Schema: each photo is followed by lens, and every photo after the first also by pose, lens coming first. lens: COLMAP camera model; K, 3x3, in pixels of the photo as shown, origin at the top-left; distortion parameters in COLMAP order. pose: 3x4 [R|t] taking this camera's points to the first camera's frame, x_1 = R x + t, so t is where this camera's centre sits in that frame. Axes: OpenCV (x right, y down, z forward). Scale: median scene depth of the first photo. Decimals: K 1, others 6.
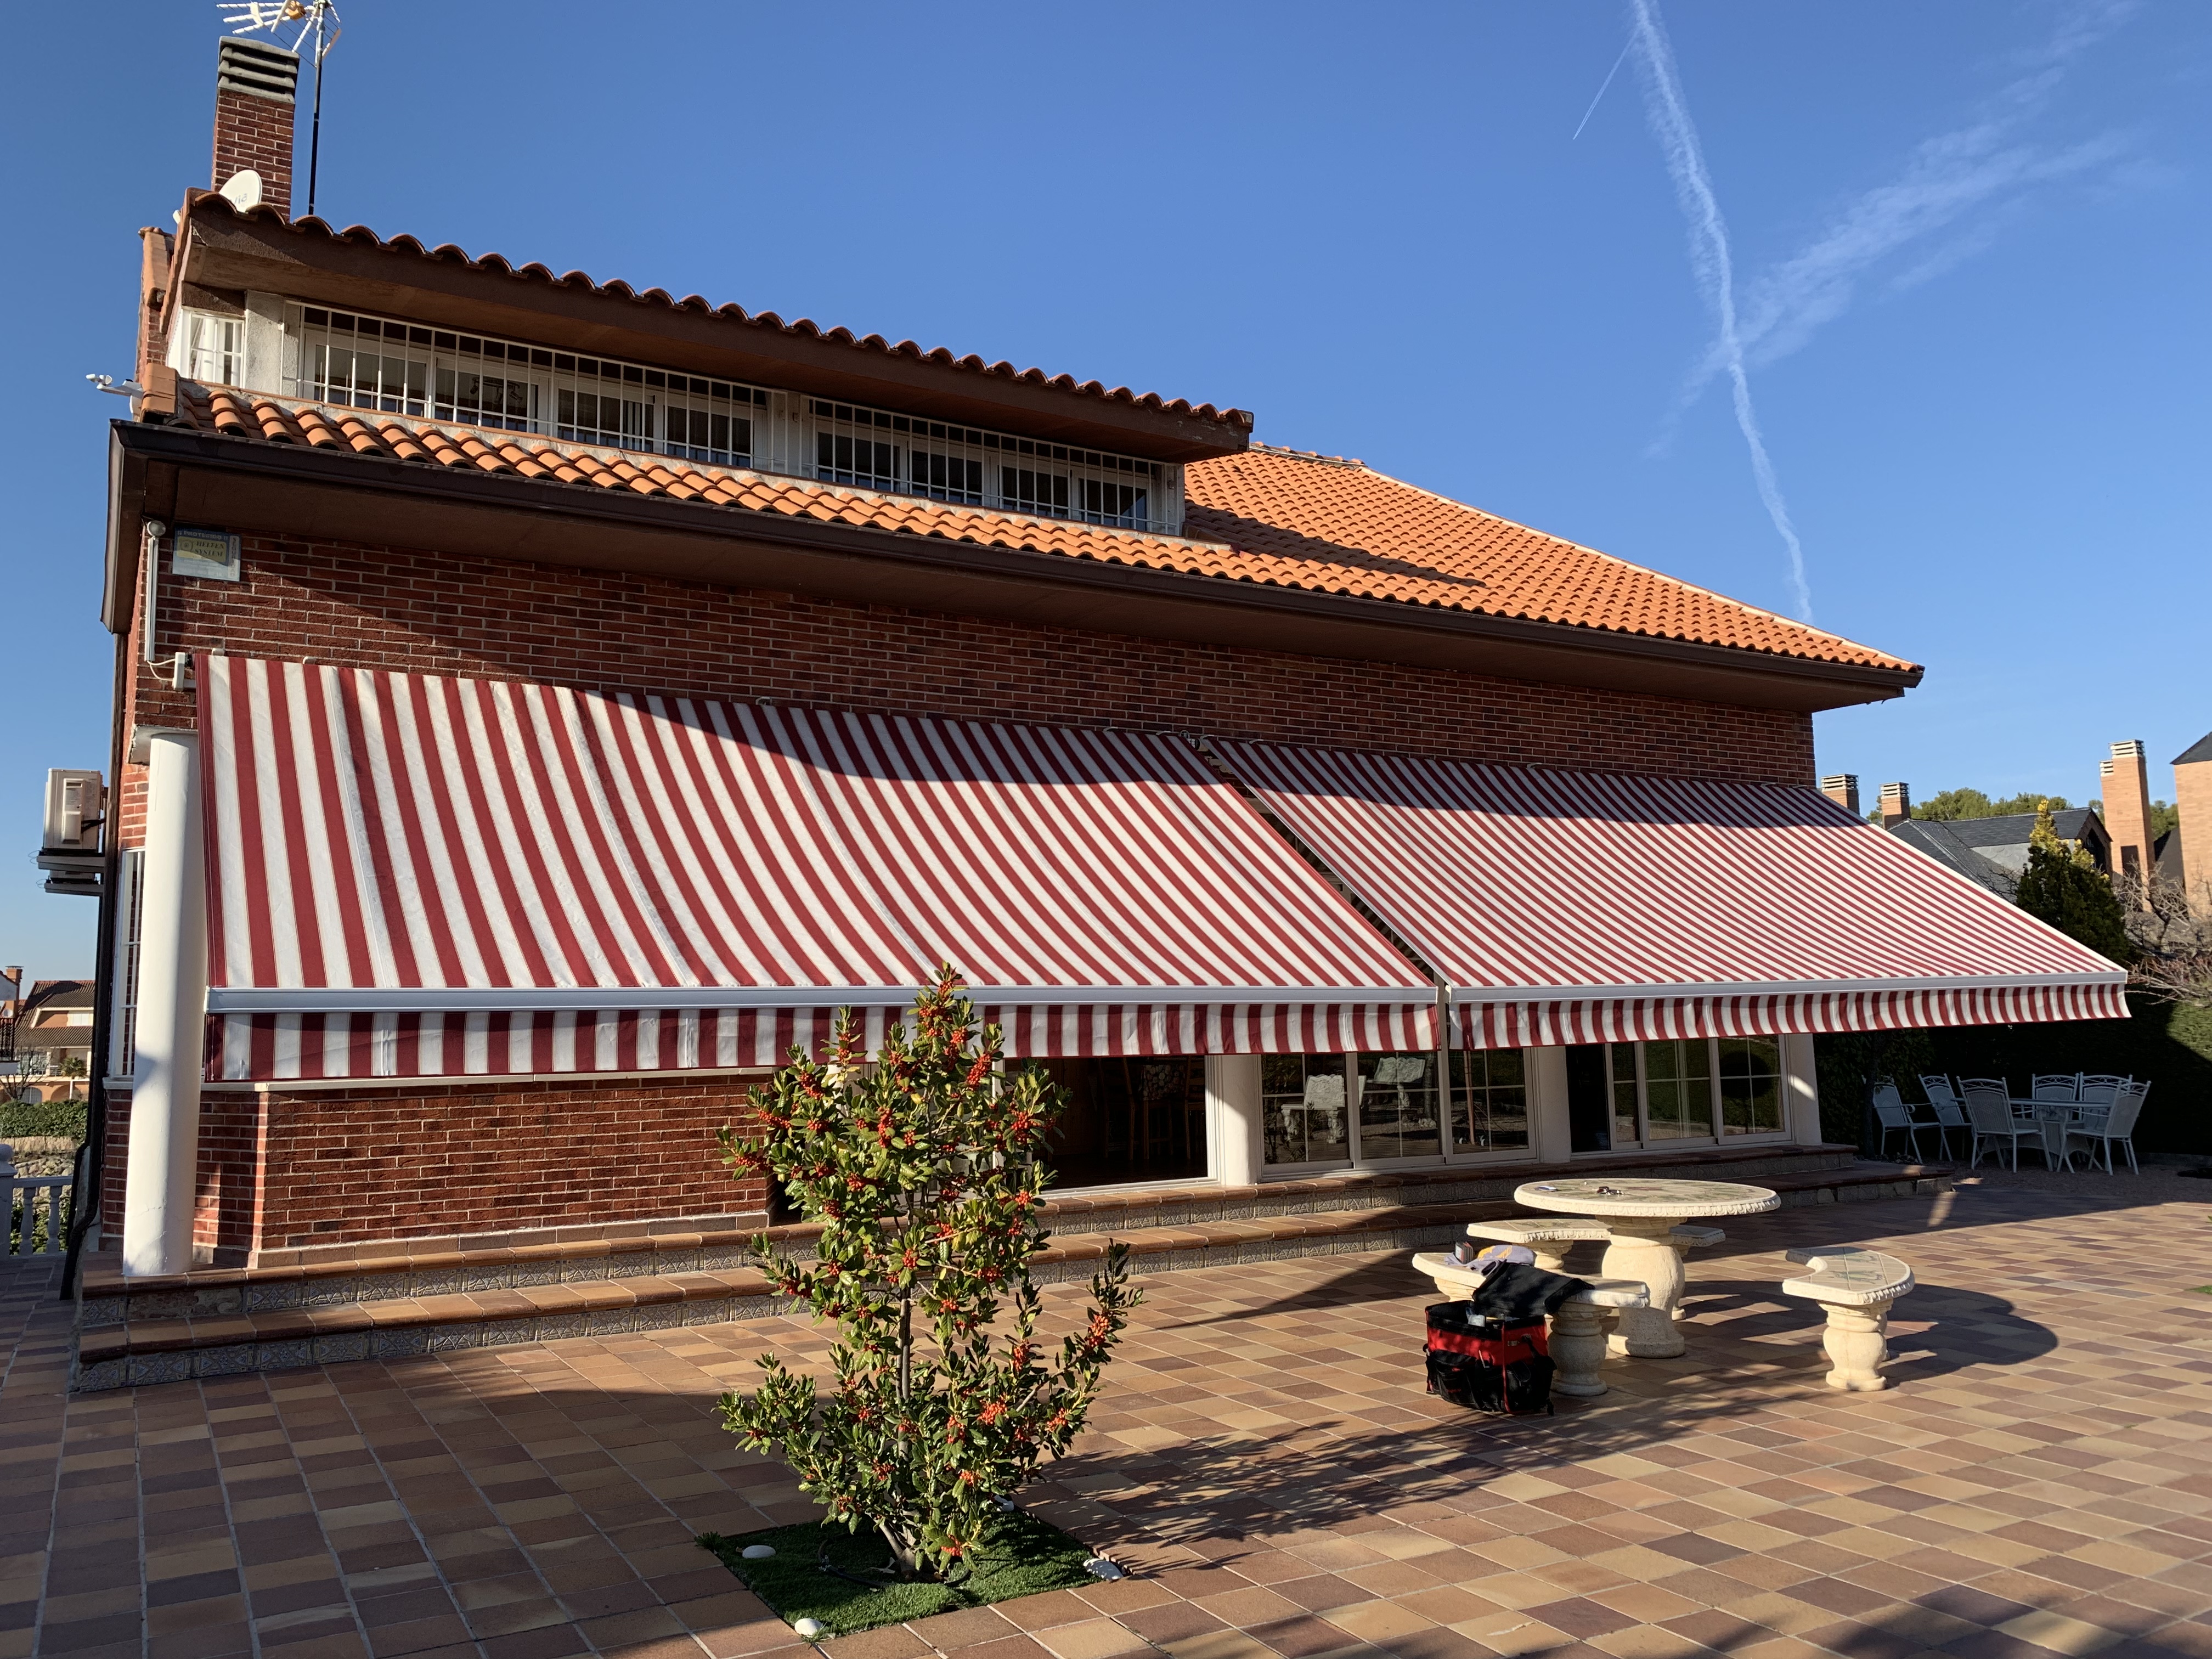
lens RADIAL K [[1663.8, 0, 1106.9], [0, 1663.8, 819.3], [0, 0, 1]] dist [0.020496, -0.016481]
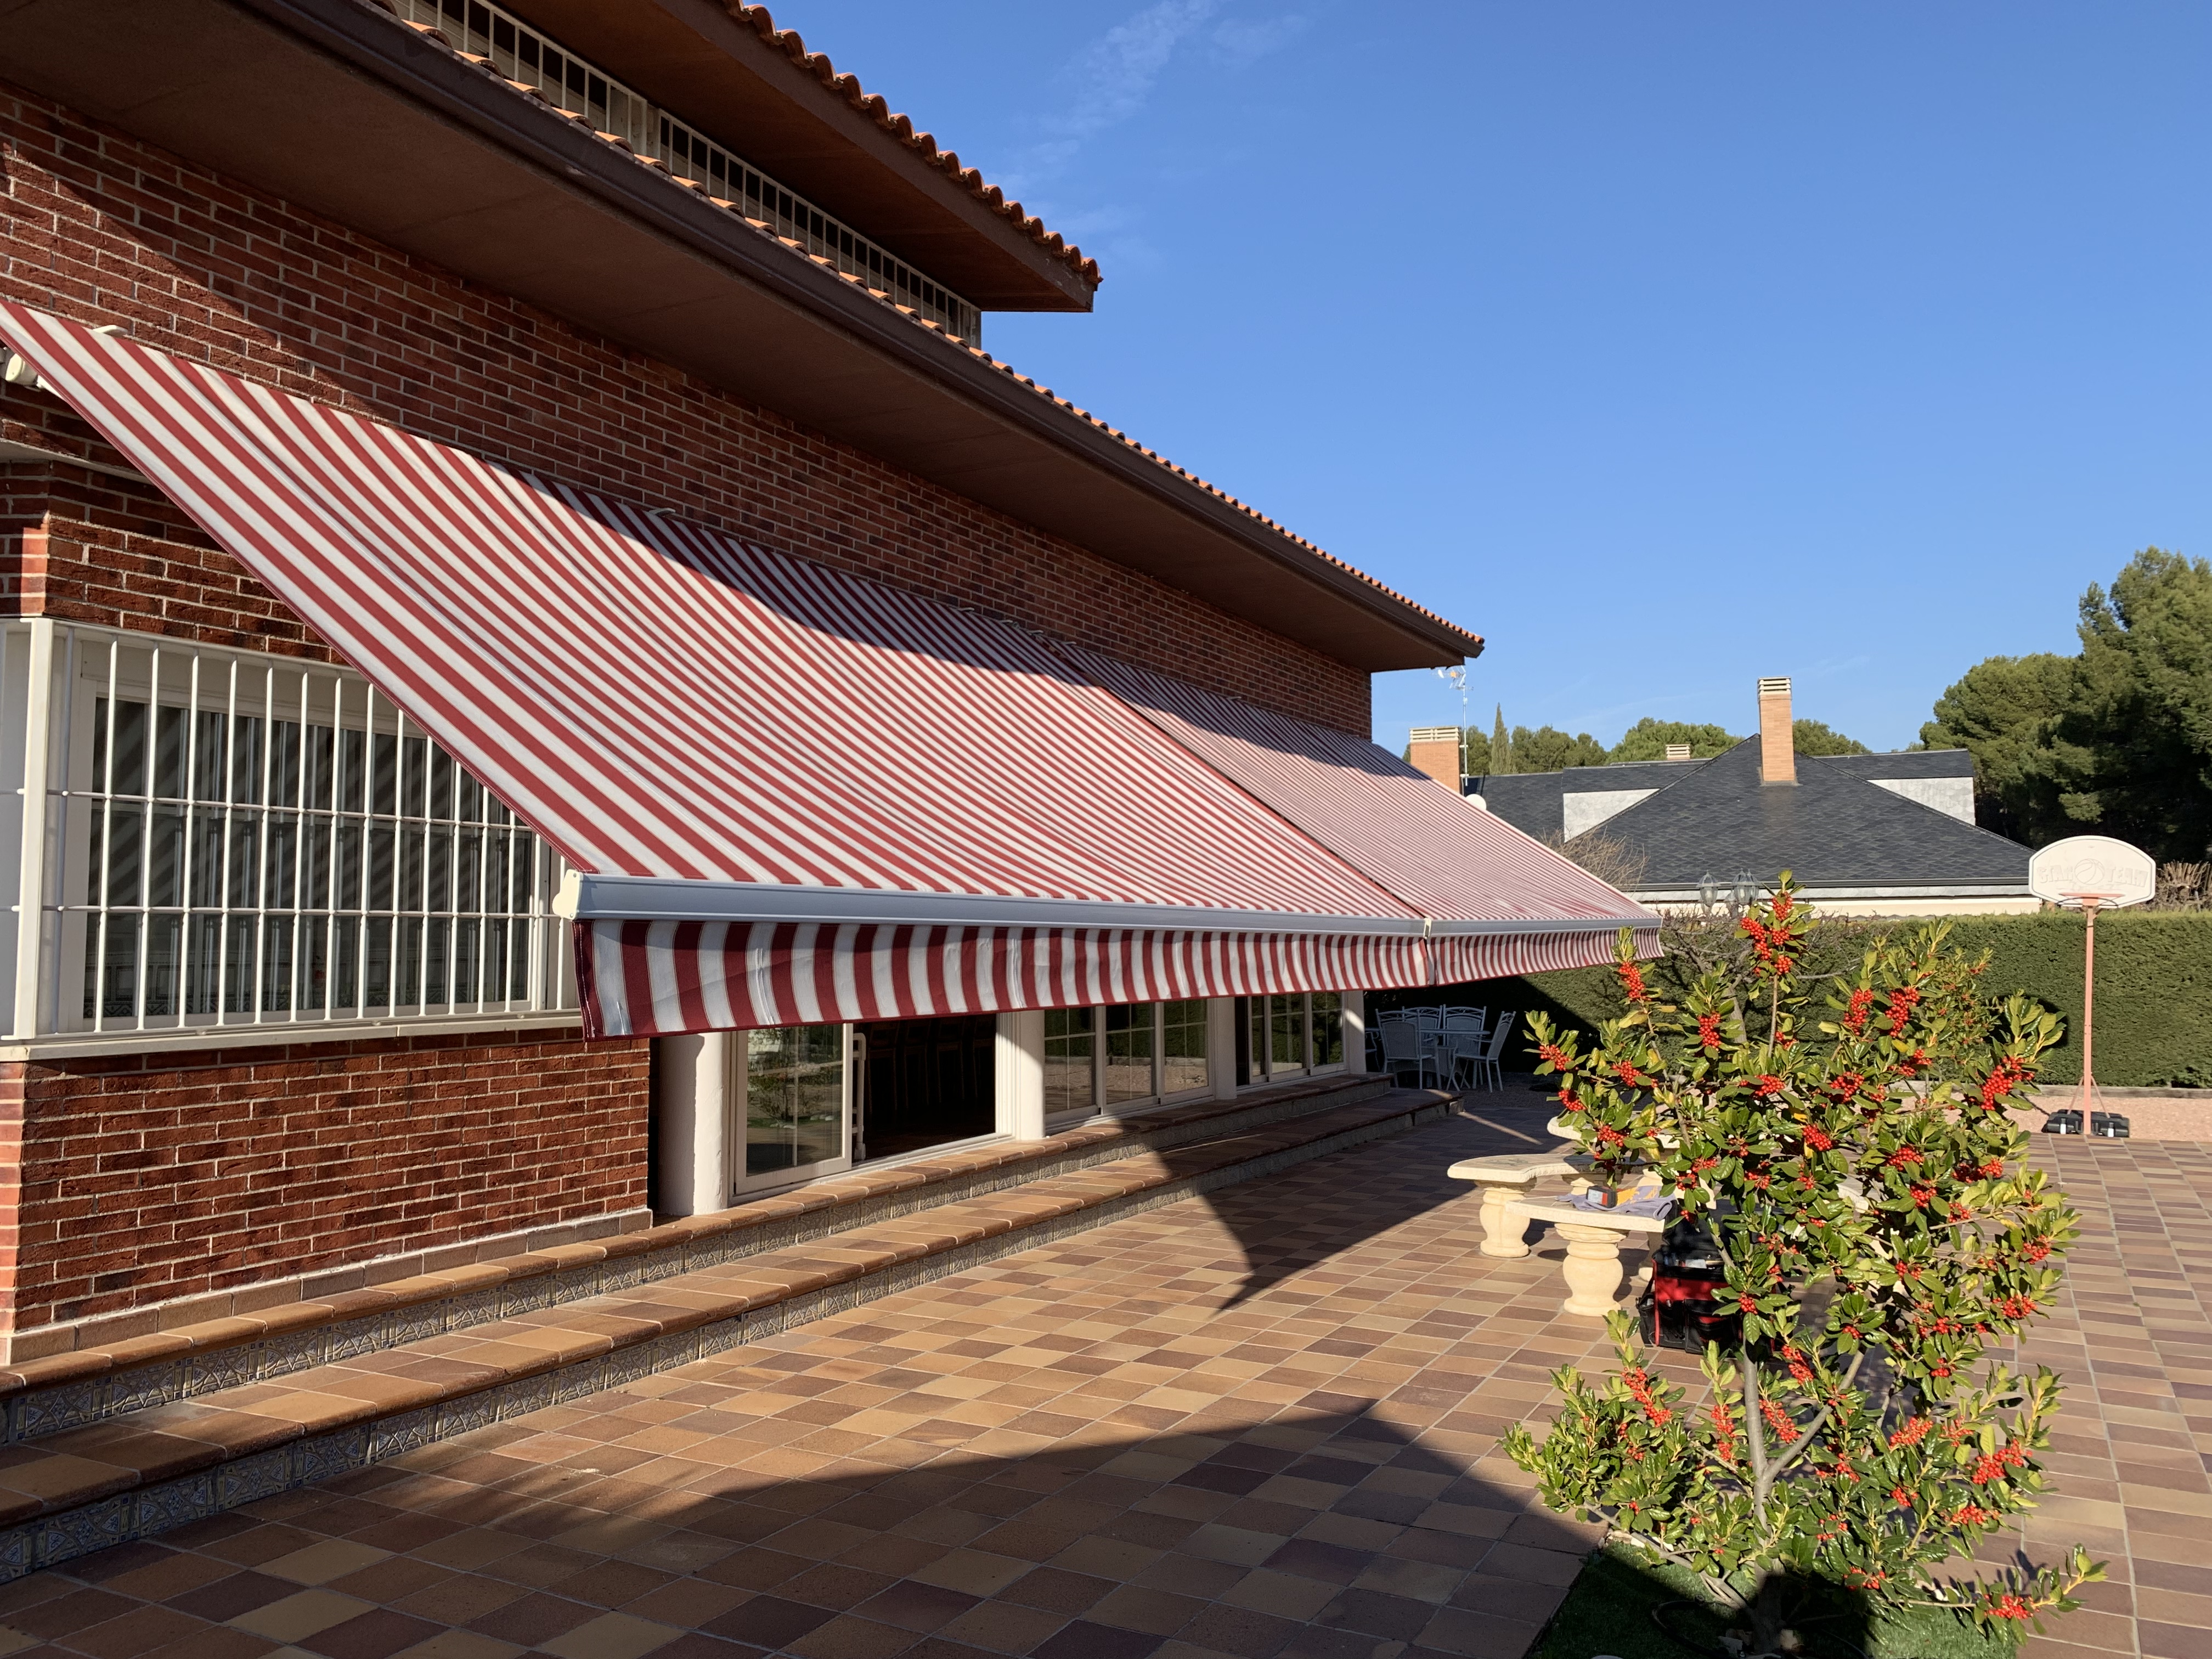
lens RADIAL K [[1663.8, 0, 1094.9], [0, 1663.8, 826.9], [0, 0, 1]] dist [0.020496, -0.016481]
pose [[0.856146, 0.045821, 0.514699, -0.455278], [-0.065004, 0.997698, 0.019307, 0.043050], [-0.512629, -0.049987, 0.857154, 0.293106]]
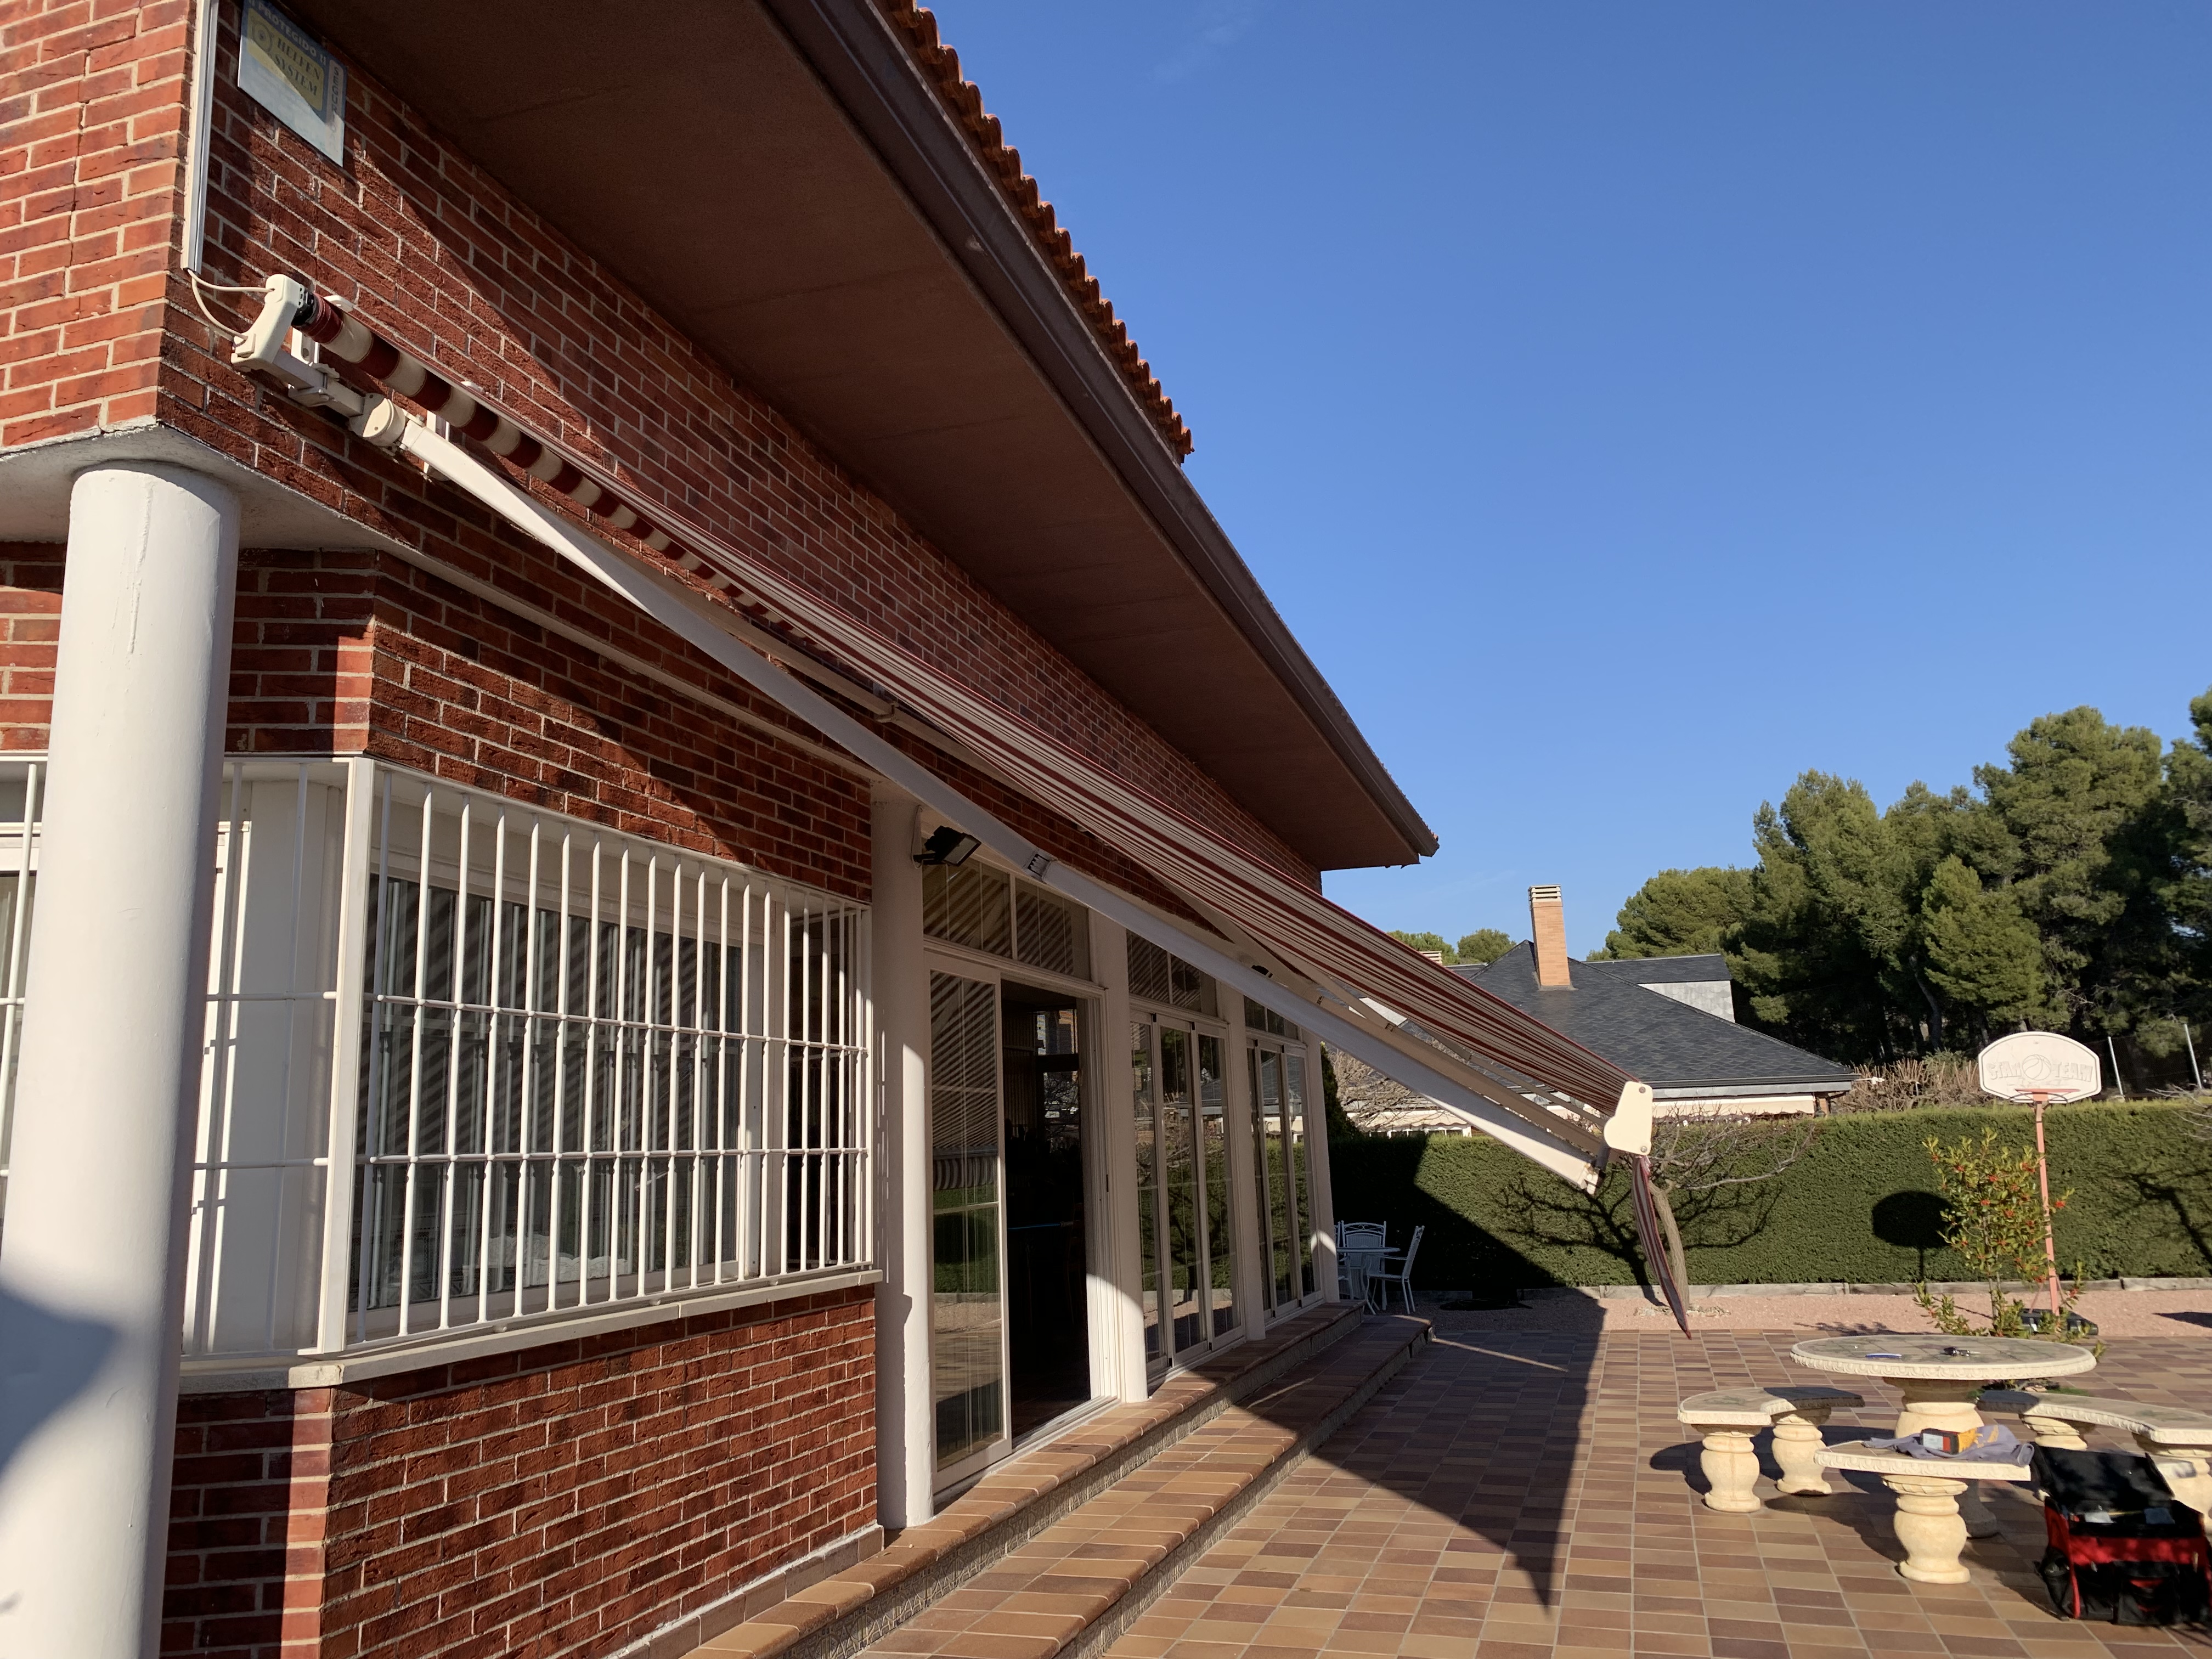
lens RADIAL K [[1663.8, 0, 1066.1], [0, 1663.8, 825.3], [0, 0, 1]] dist [0.020496, -0.016481]
pose [[0.761450, 0.115306, 0.637885, -0.598901], [-0.050114, 0.991578, -0.119419, 0.063639], [-0.646283, 0.058965, 0.760816, 0.533533]]
